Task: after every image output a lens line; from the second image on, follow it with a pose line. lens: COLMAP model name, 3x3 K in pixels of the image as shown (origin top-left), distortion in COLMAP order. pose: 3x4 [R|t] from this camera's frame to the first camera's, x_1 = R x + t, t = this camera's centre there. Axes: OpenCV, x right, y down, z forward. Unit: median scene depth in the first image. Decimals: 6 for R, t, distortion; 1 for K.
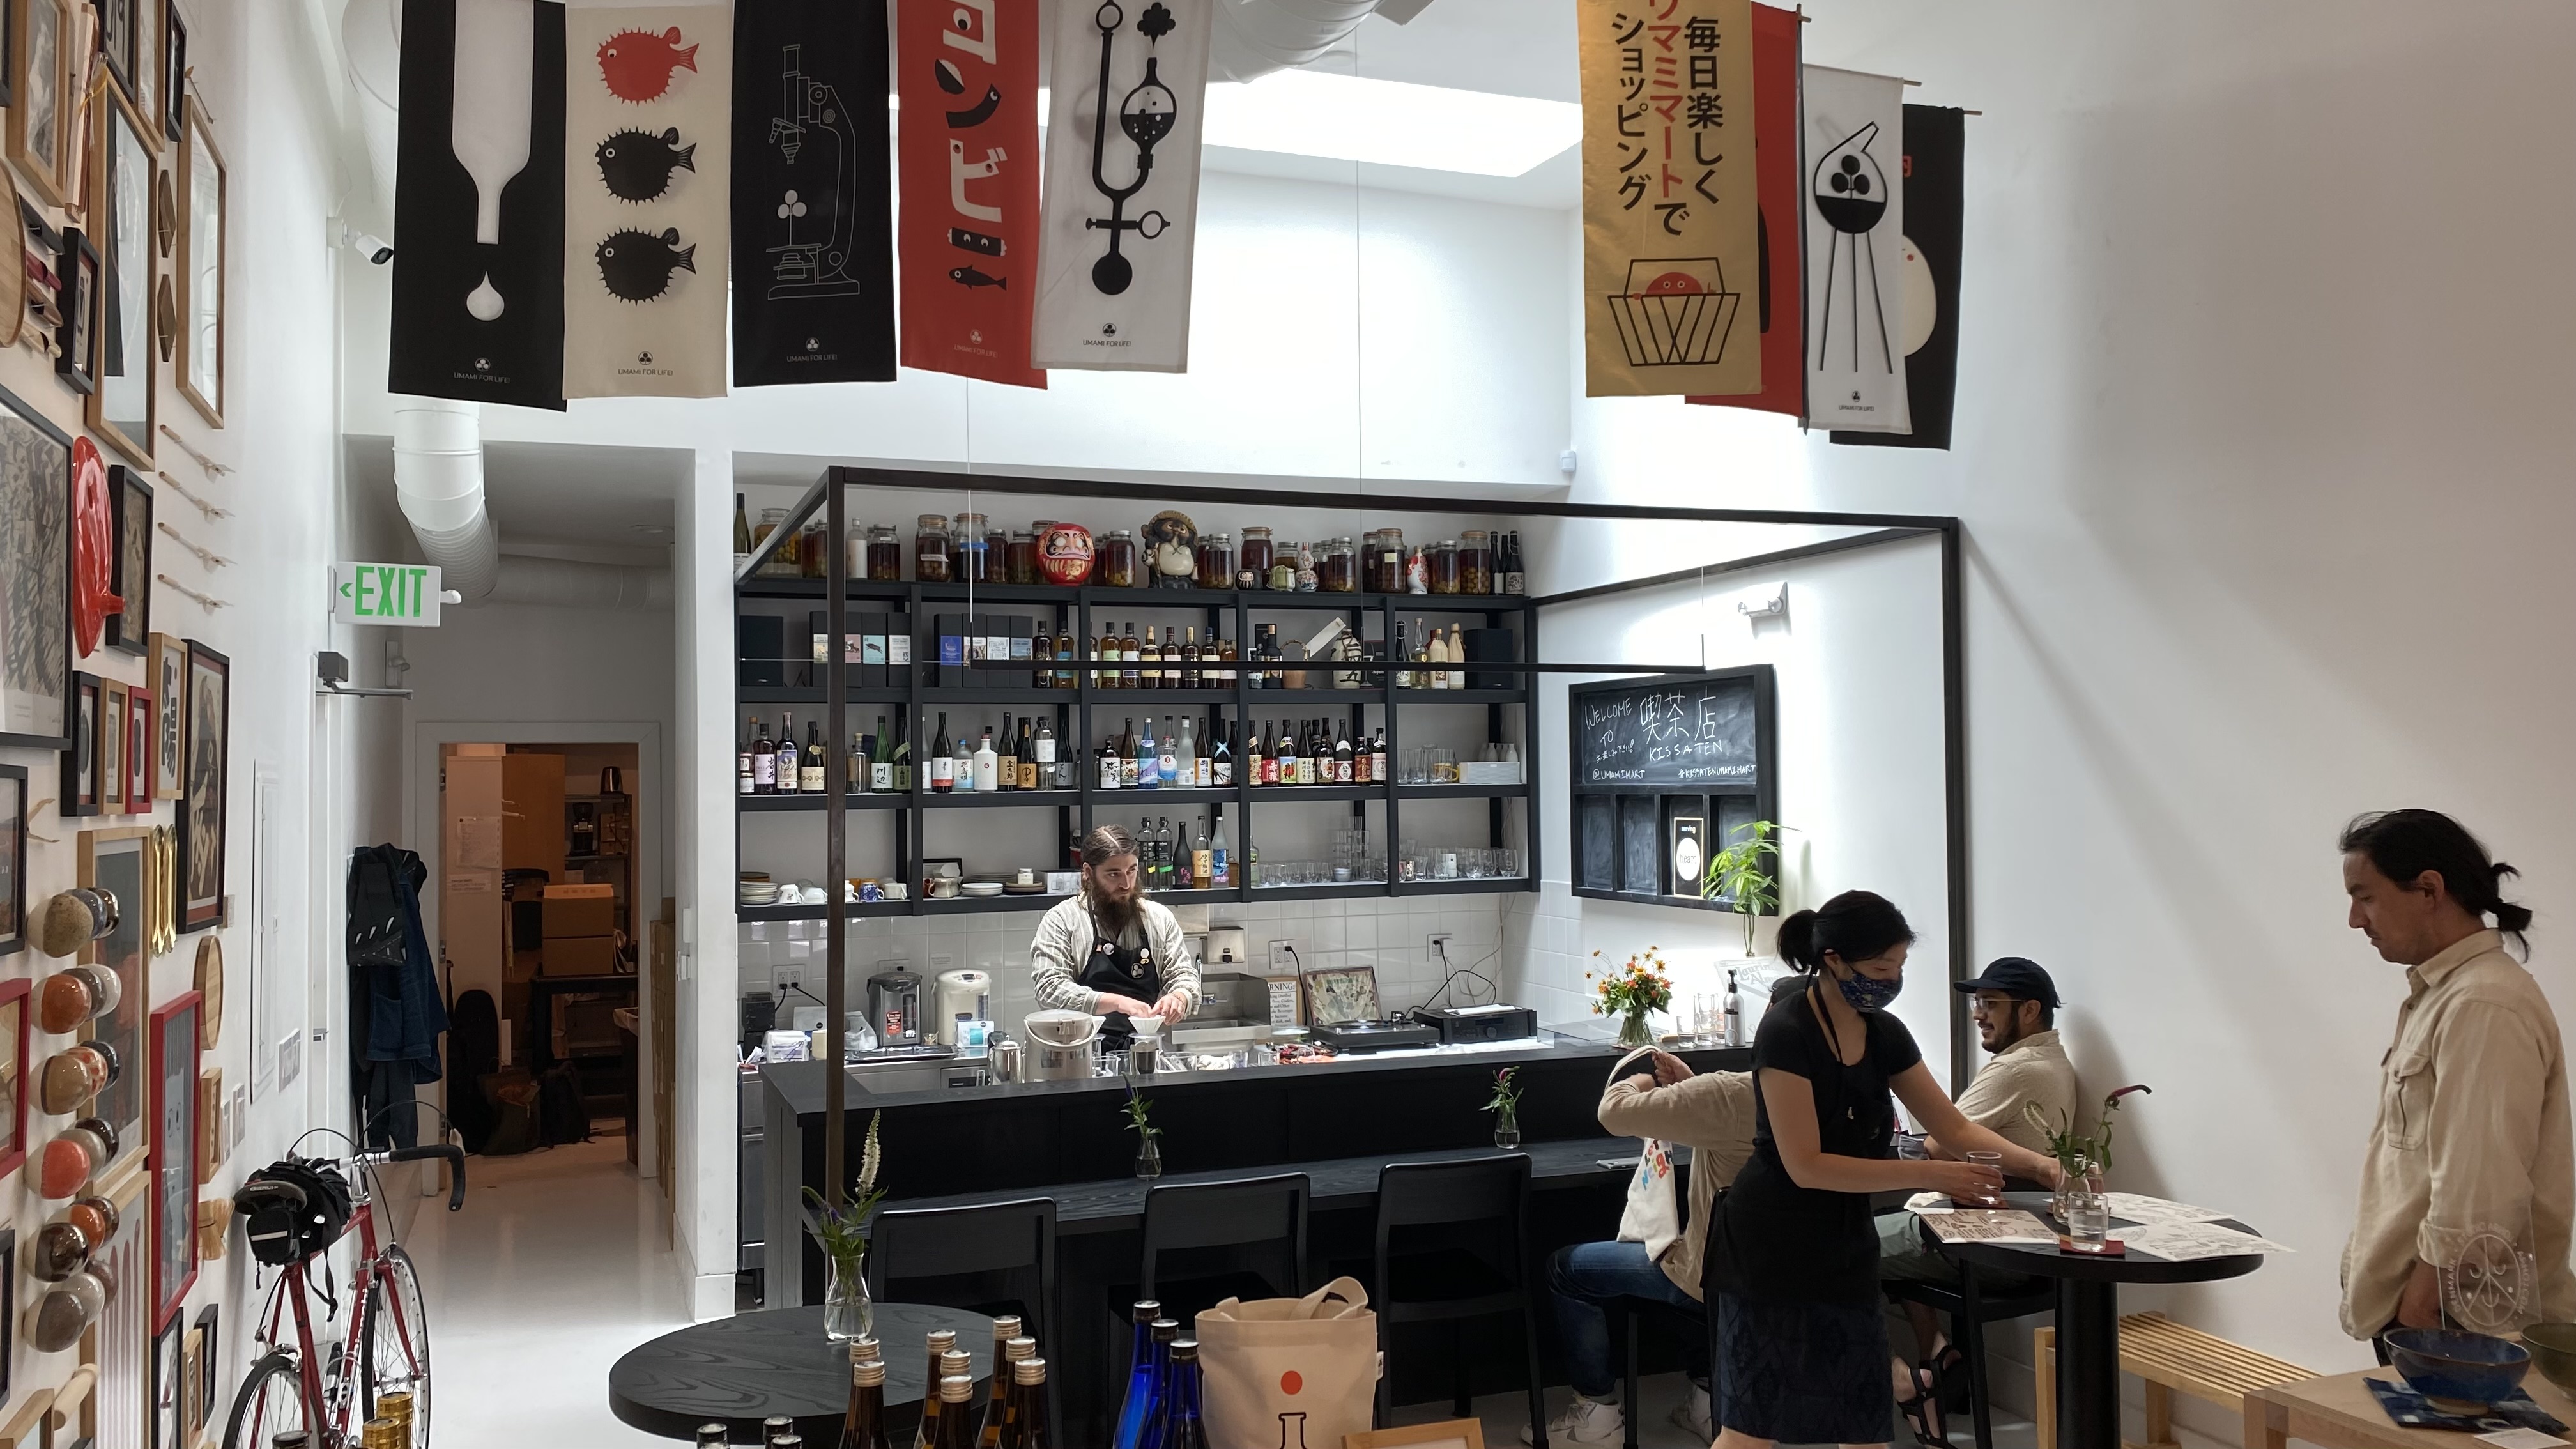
lens RADIAL K [[1960.6, 0, 1288.0], [0, 1960.6, 724.5], [0, 0, 1]] dist [0.107731, -0.219142]
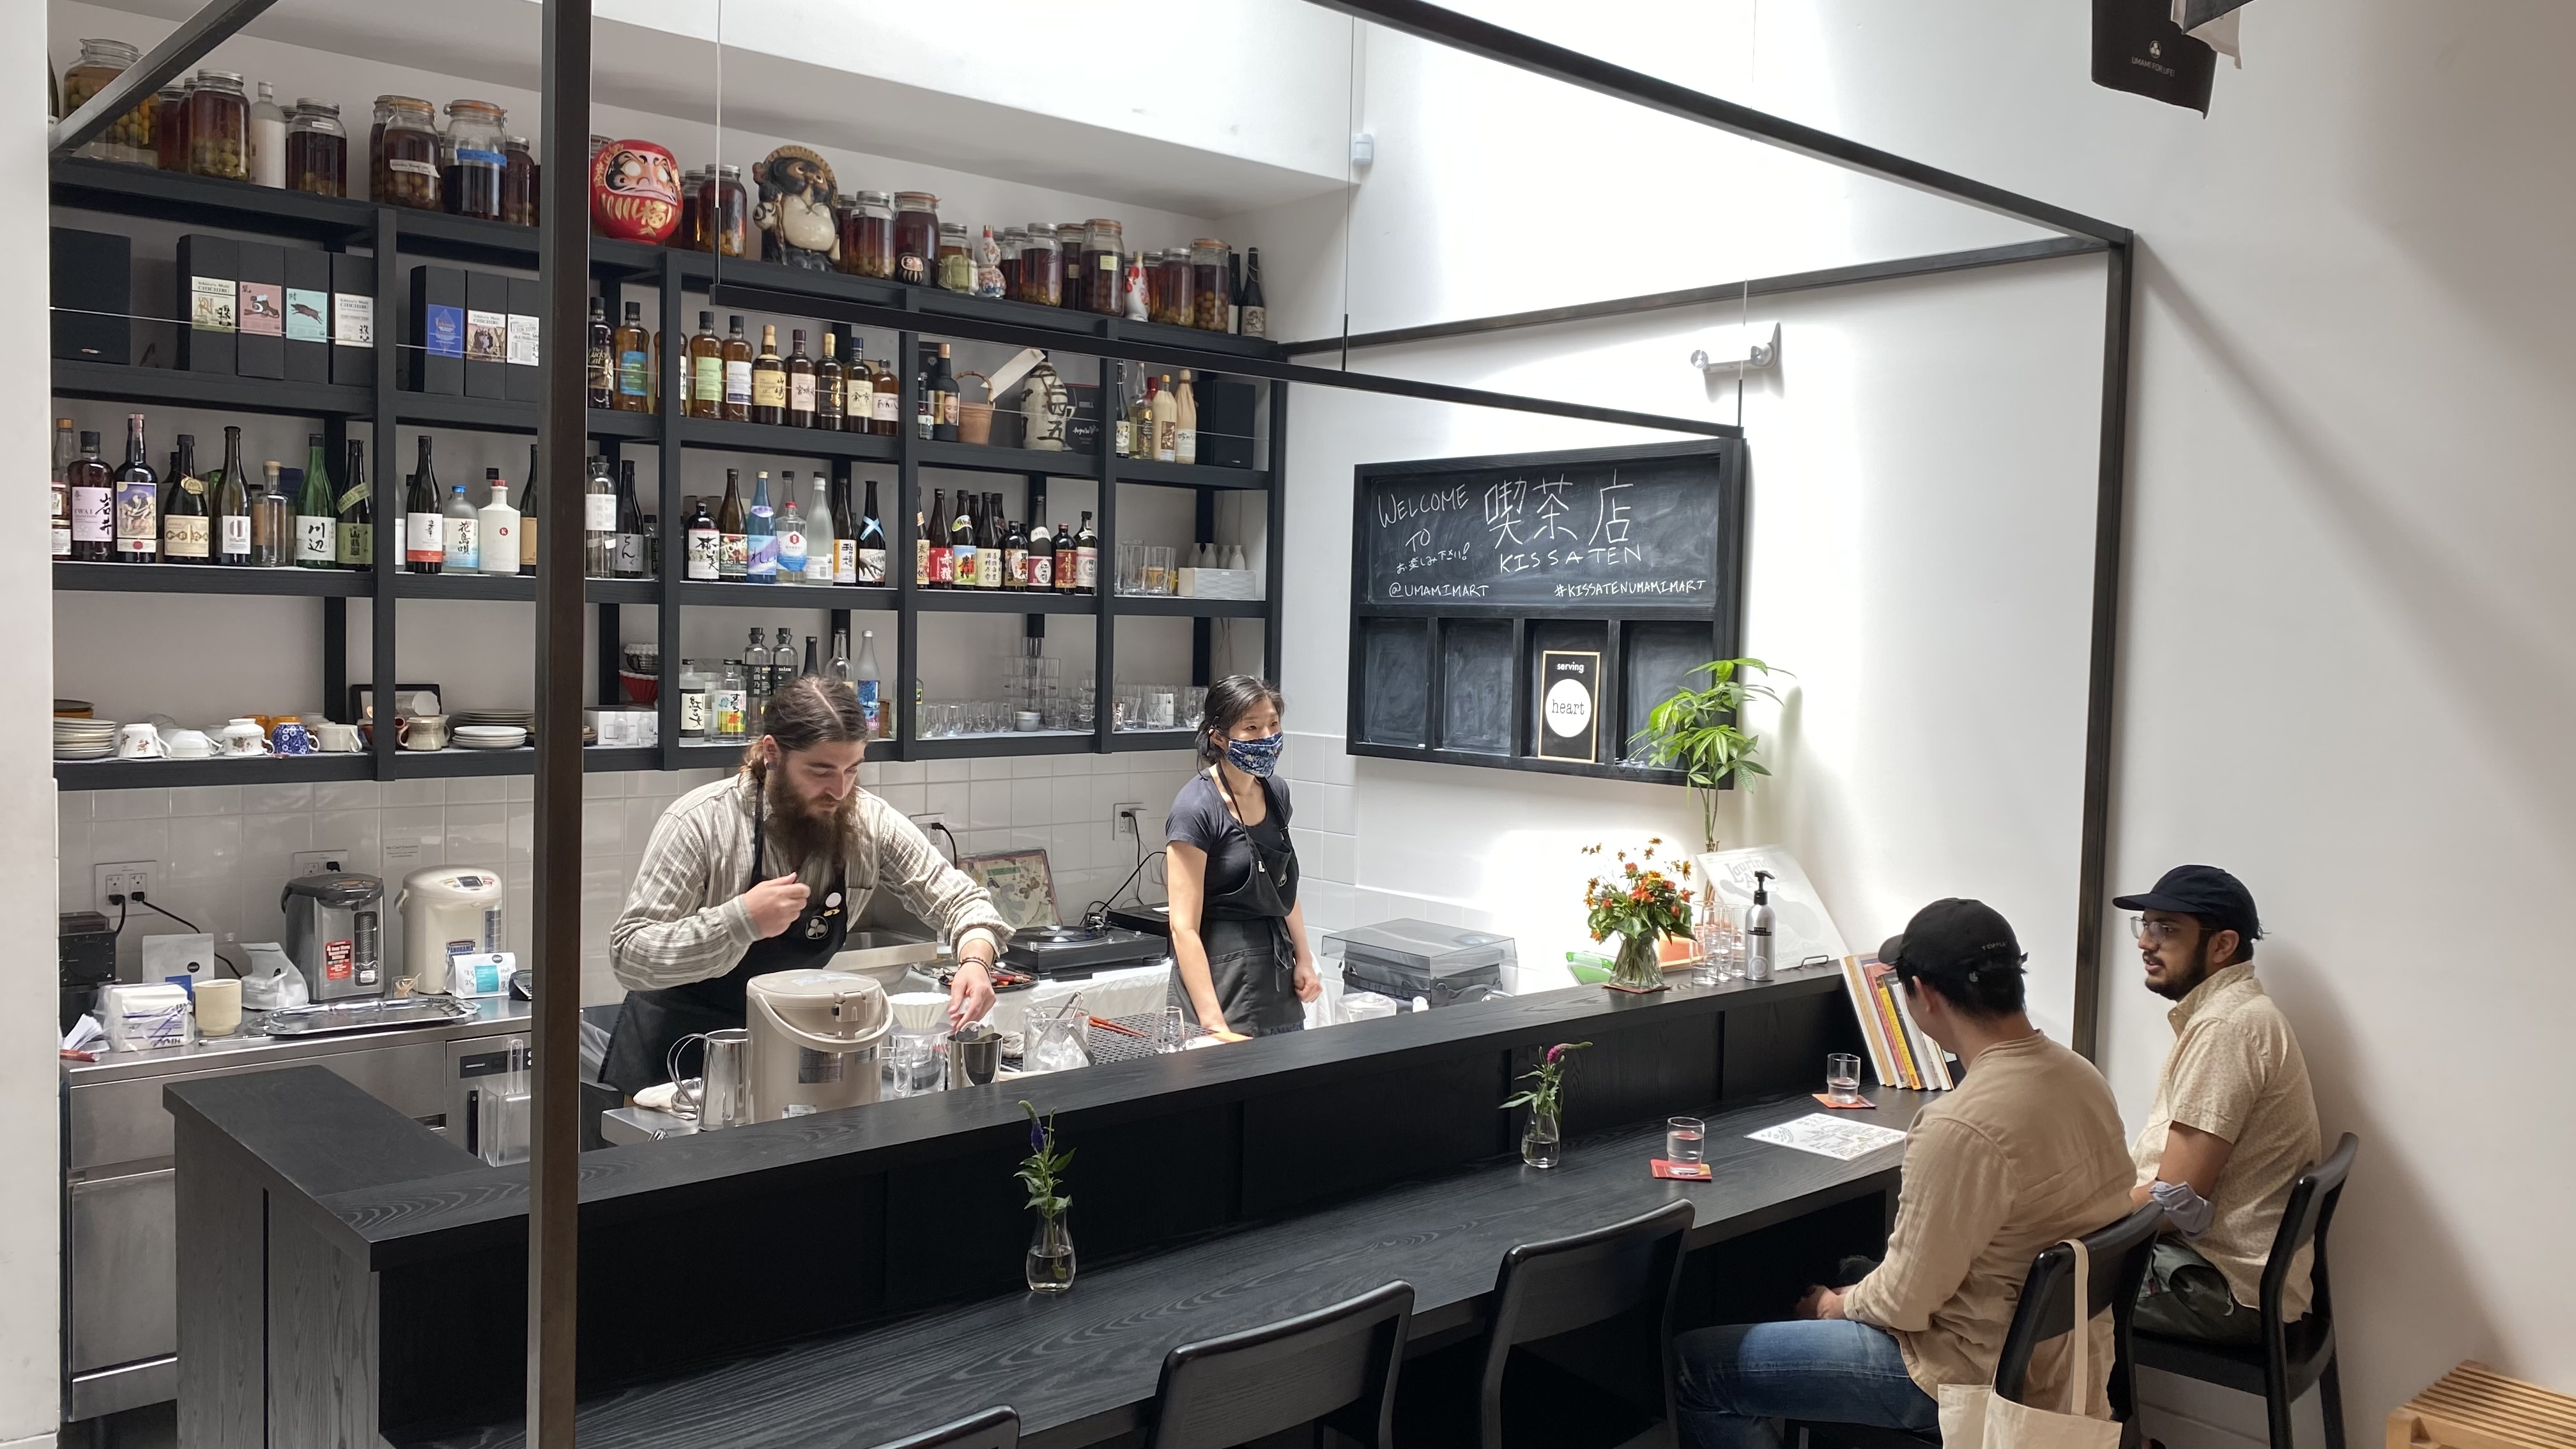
lens RADIAL K [[1960.6, 0, 1288.0], [0, 1960.6, 724.5], [0, 0, 1]] dist [0.107731, -0.219142]
pose [[0.931746, 0.015223, 0.362791, -0.146290], [-0.045115, 0.996232, 0.074066, 0.023622], [-0.360297, -0.085378, 0.928922, 0.341484]]
